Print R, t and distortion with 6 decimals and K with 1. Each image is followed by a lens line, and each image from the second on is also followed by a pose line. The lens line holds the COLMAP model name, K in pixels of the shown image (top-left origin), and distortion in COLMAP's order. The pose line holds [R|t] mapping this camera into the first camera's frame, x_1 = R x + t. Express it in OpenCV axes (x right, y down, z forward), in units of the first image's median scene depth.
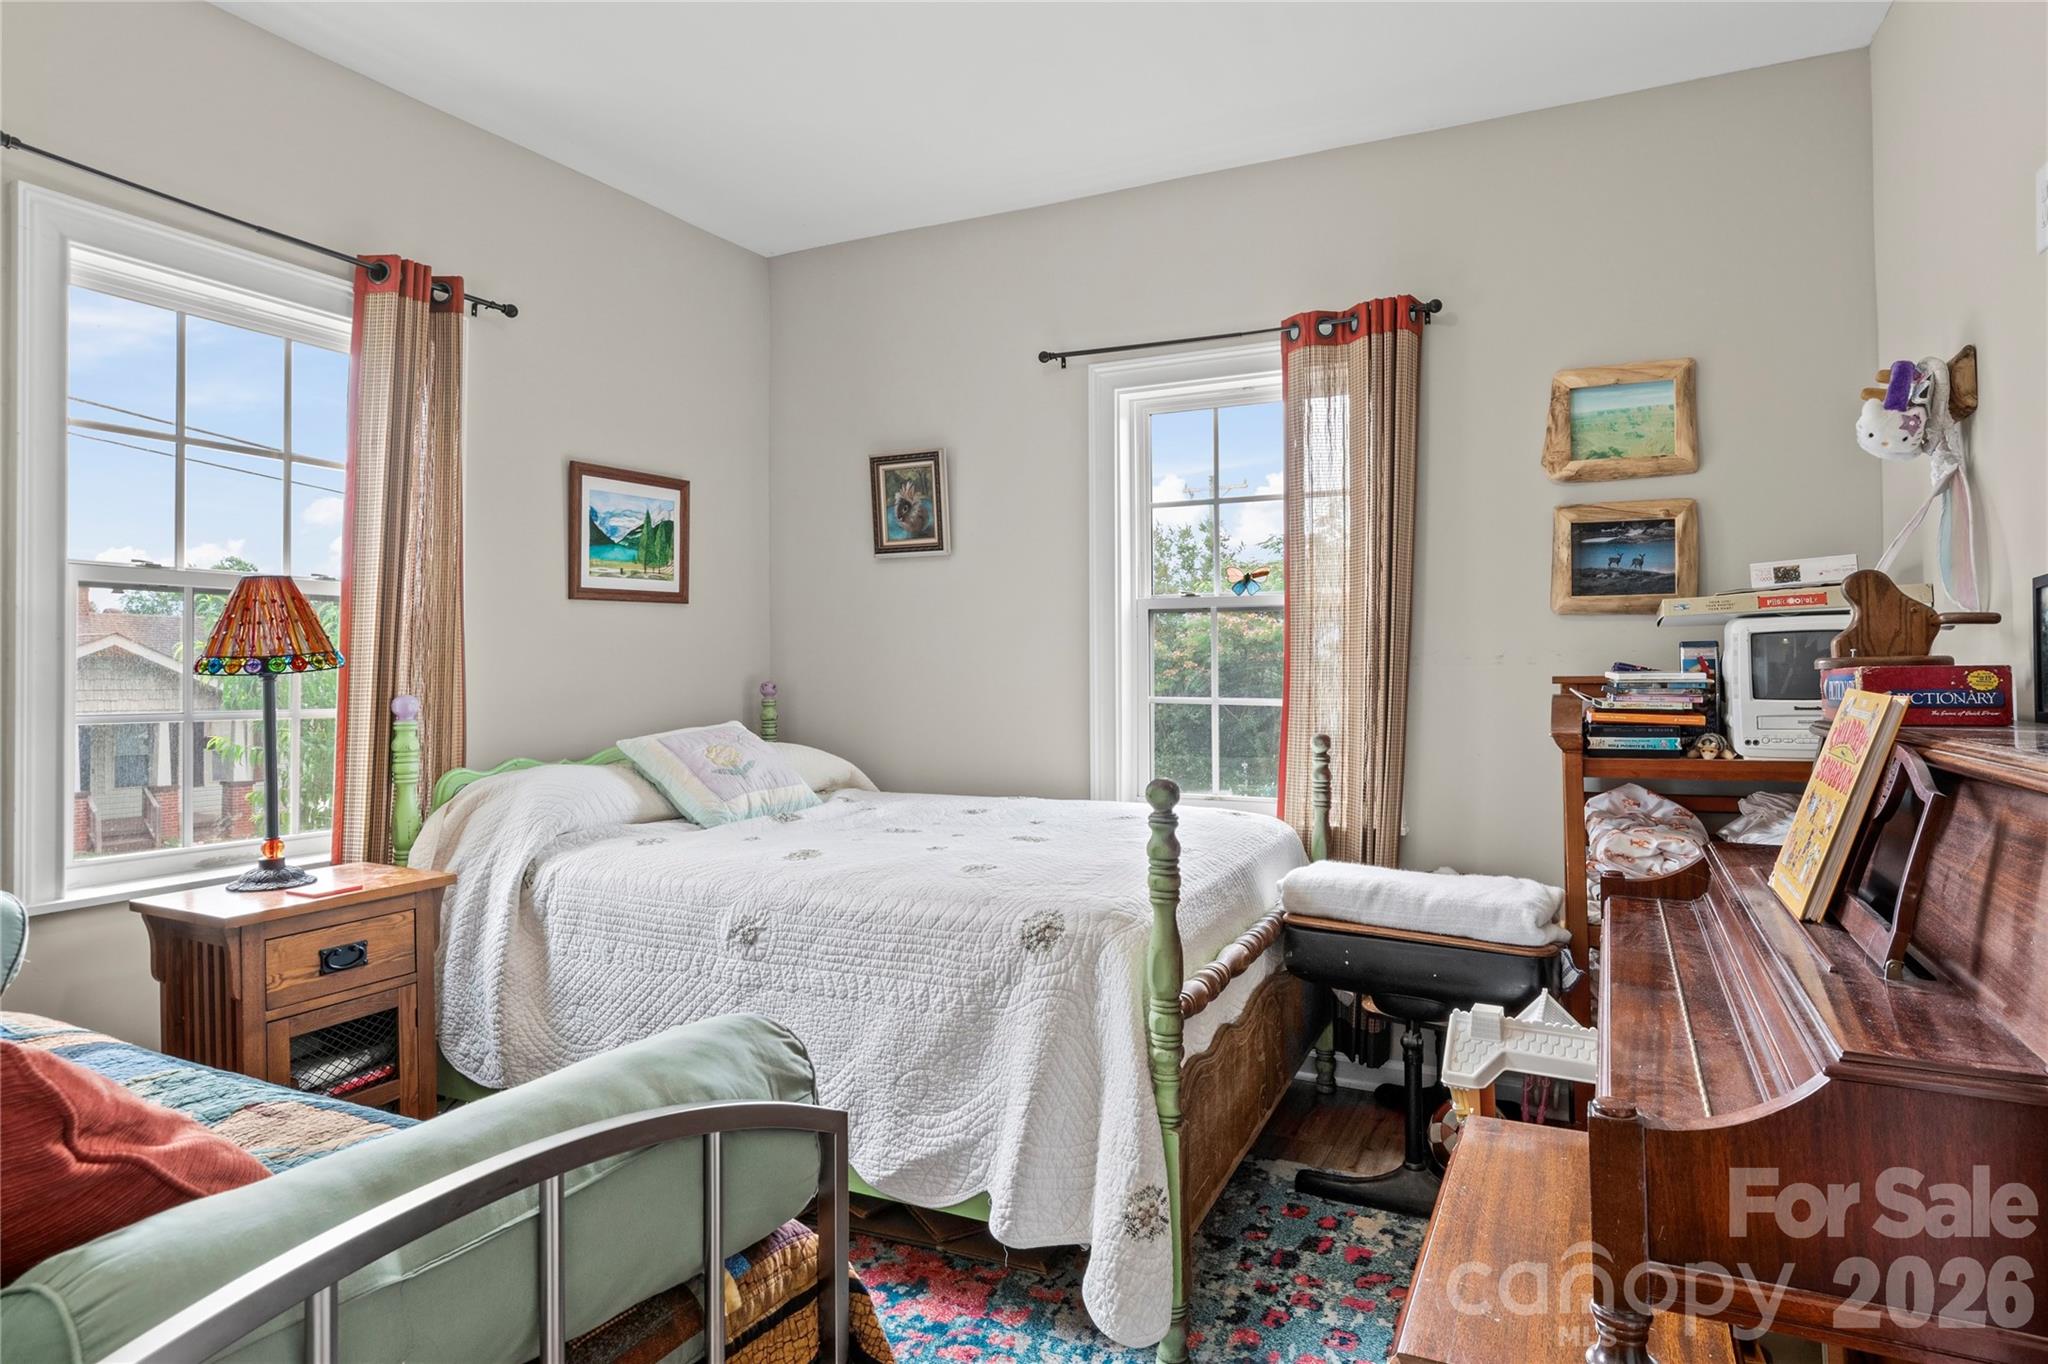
lens RADIAL K [[1129.5, 0, 1069.7], [0, 1129.5, 678.6], [0, 0, 1]] dist [-0.005854, -0.001815]
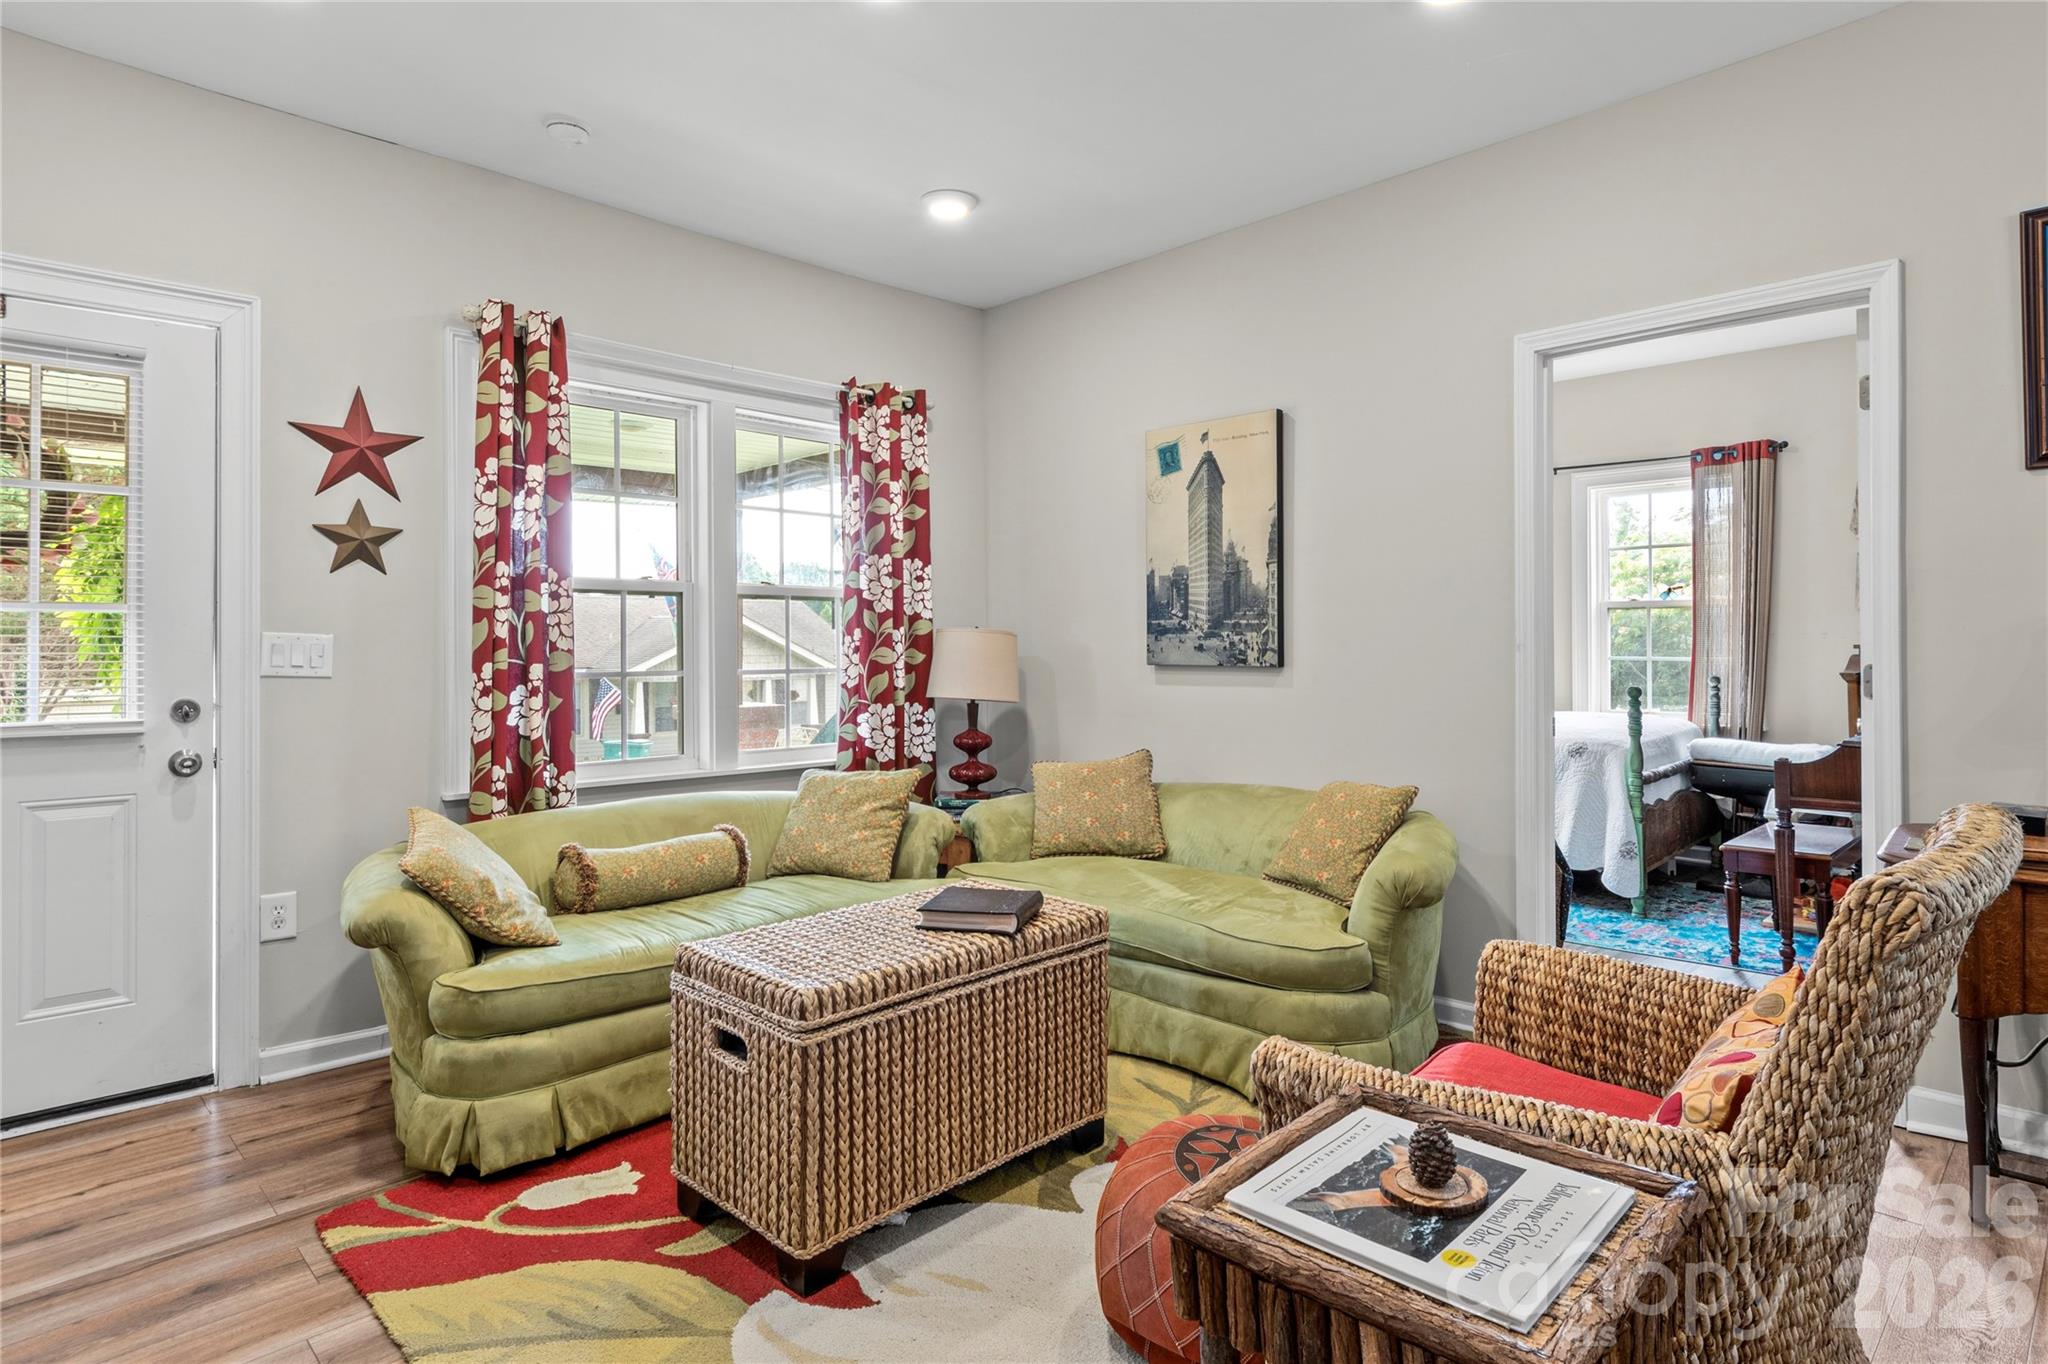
lens RADIAL K [[1105.6, 0, 1063.4], [0, 1105.6, 642.7], [0, 0, 1]] dist [0.000078, -0.000884]
pose [[0.942916, -0.000112, -0.333031, -0.199447], [0.000244, 1.000000, 0.000356, -0.007505], [0.333031, -0.000417, 0.942916, -1.176369]]
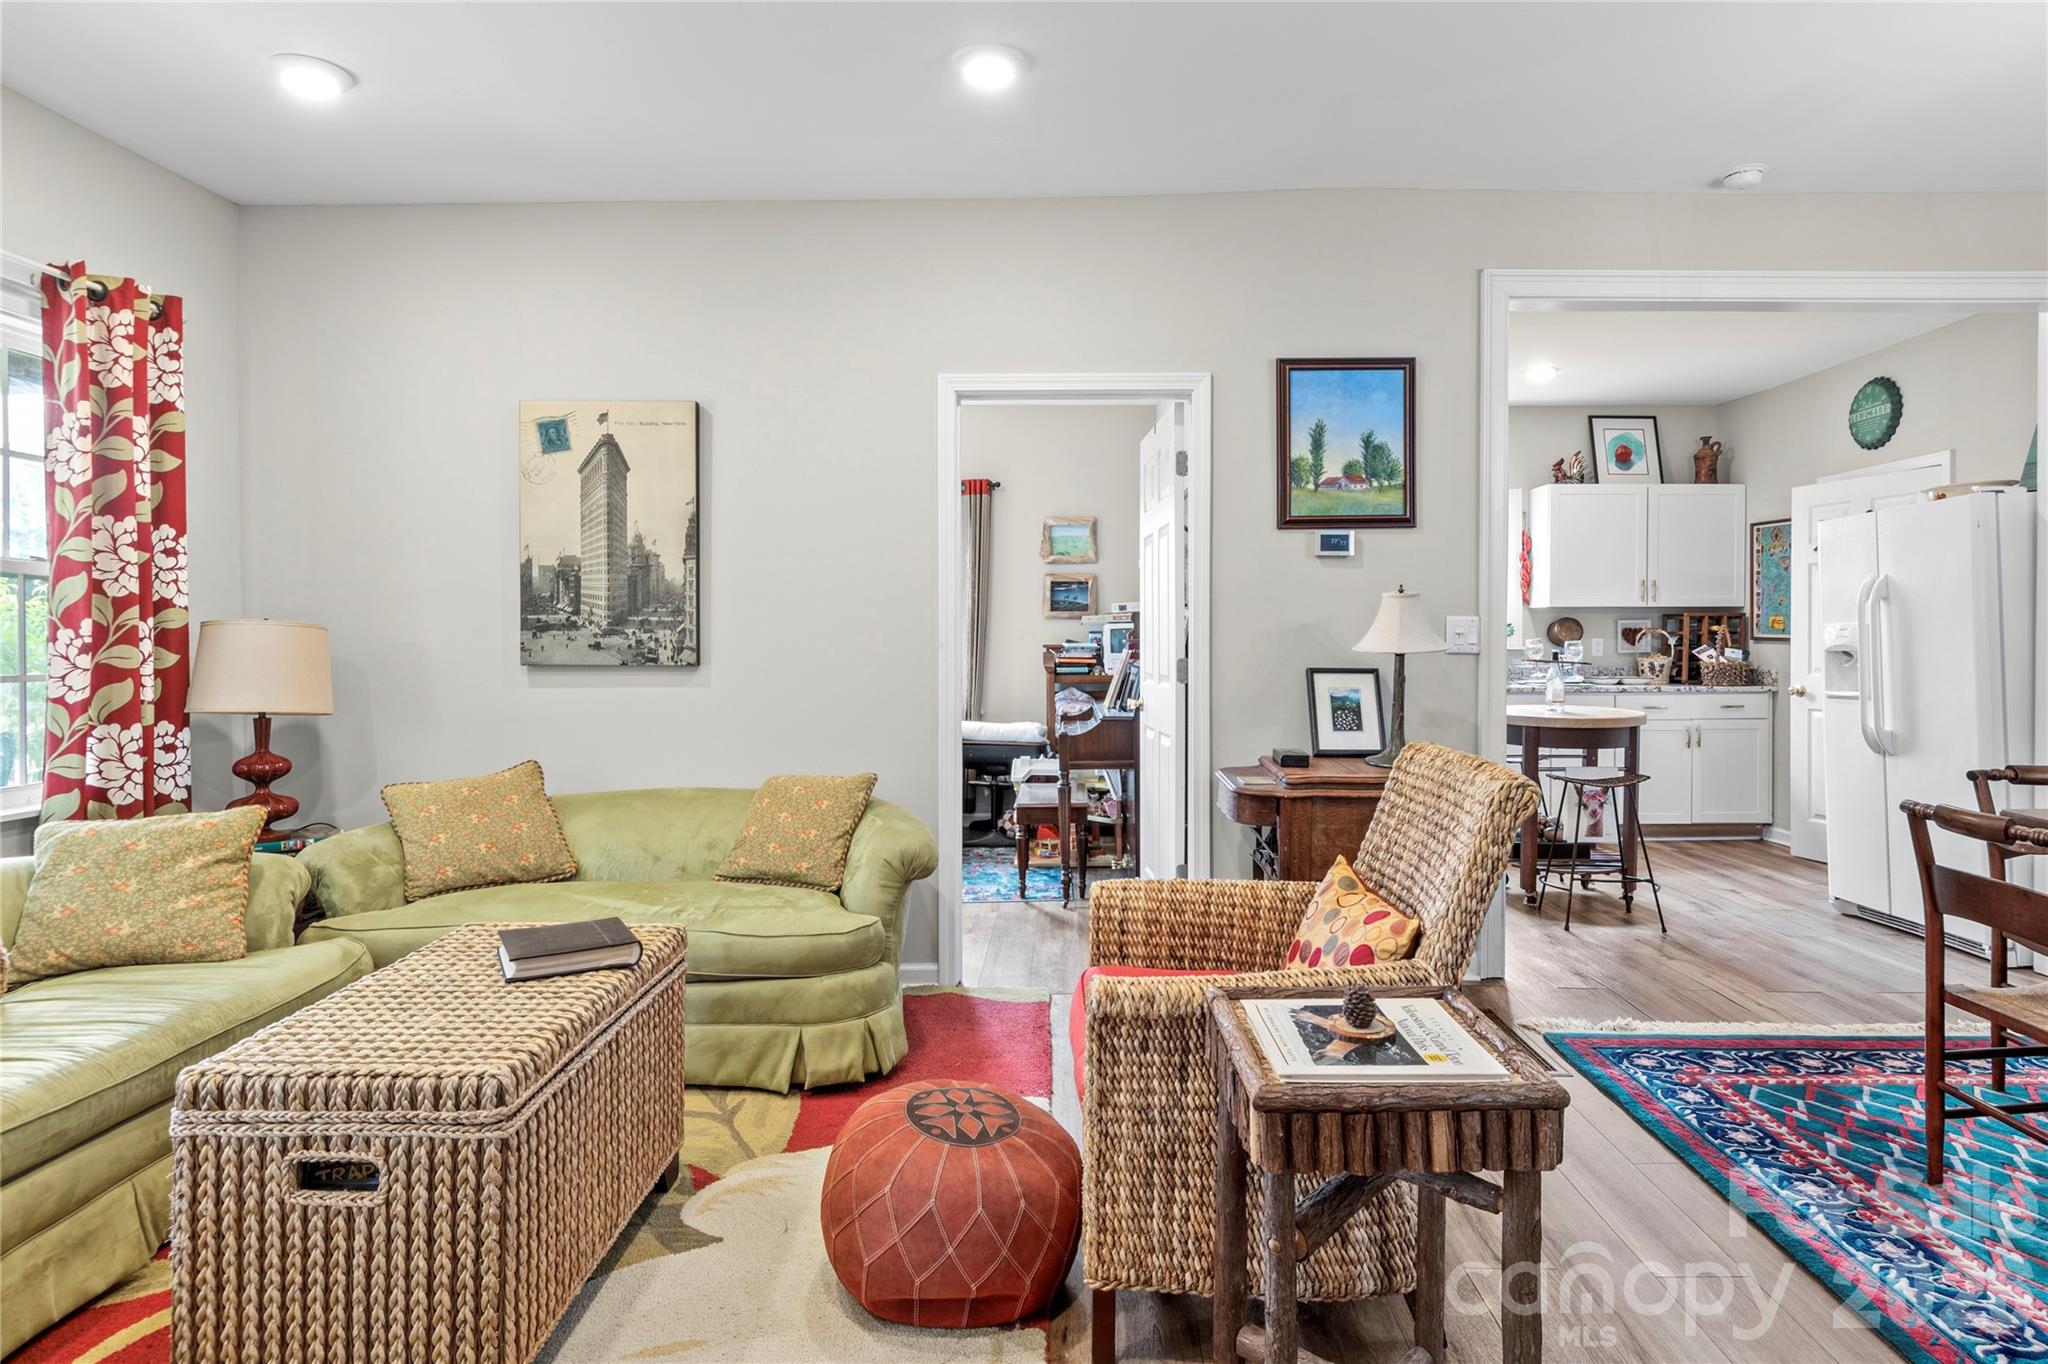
lens RADIAL K [[1112.9, 0, 1051.8], [0, 1112.9, 654.3], [0, 0, 1]] dist [-0.002110, -0.006301]
pose [[0.910857, -0.001626, 0.412719, -0.549314], [-0.003067, 0.999938, 0.010708, -0.006403], [-0.412710, -0.011019, 0.910796, -1.201122]]
